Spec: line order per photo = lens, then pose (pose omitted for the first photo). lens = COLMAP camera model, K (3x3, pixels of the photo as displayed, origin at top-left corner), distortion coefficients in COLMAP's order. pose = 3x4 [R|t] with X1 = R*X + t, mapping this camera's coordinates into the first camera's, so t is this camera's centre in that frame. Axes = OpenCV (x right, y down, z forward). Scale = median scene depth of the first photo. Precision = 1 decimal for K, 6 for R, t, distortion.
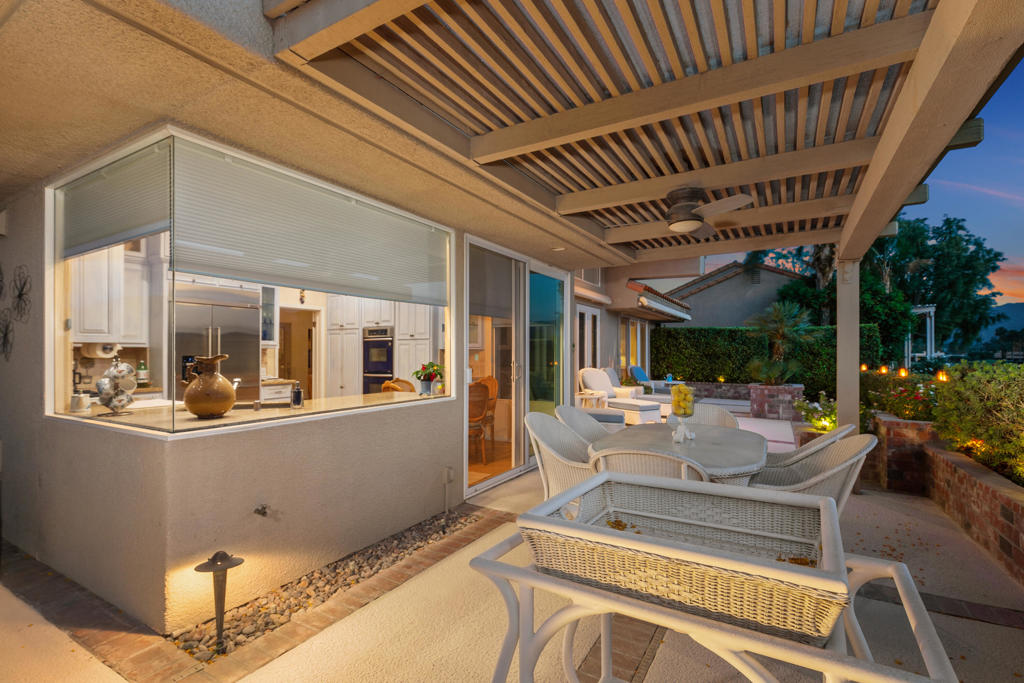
lens RADIAL K [[468.7, 0, 516.5], [0, 468.7, 361.5], [0, 0, 1]] dist [0.002327, 0.000092]
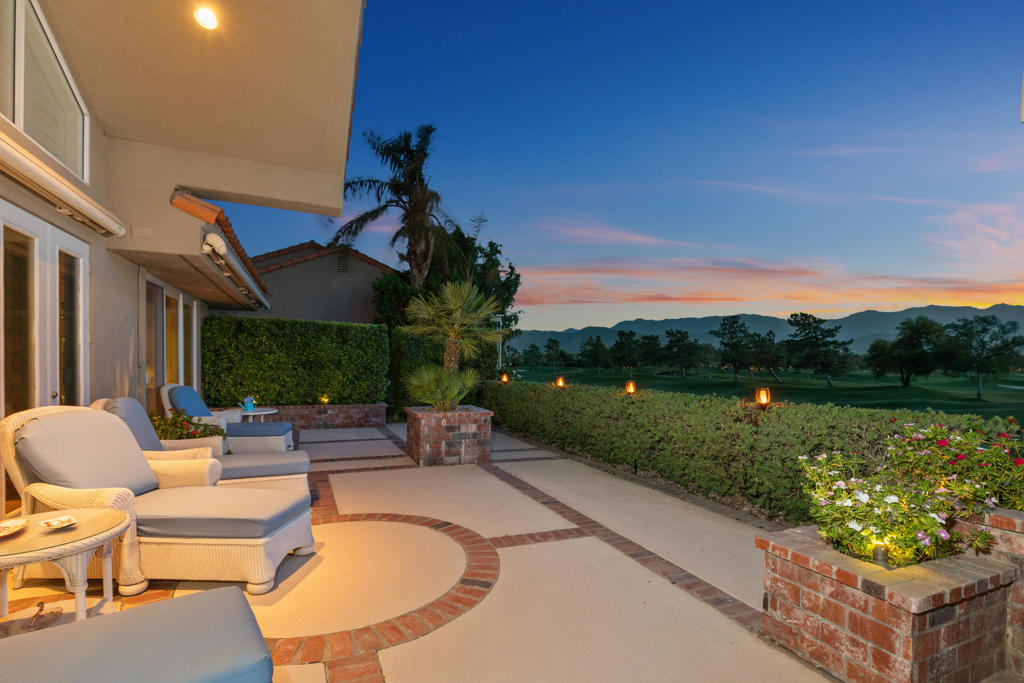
lens RADIAL K [[468.7, 0, 516.5], [0, 468.7, 361.5], [0, 0, 1]] dist [0.002327, 0.000092]
pose [[0.589129, 0.002708, 0.808035, 0.063797], [0.008634, 0.999916, -0.009646, -0.007688], [-0.807993, 0.012659, 0.589056, 0.420716]]
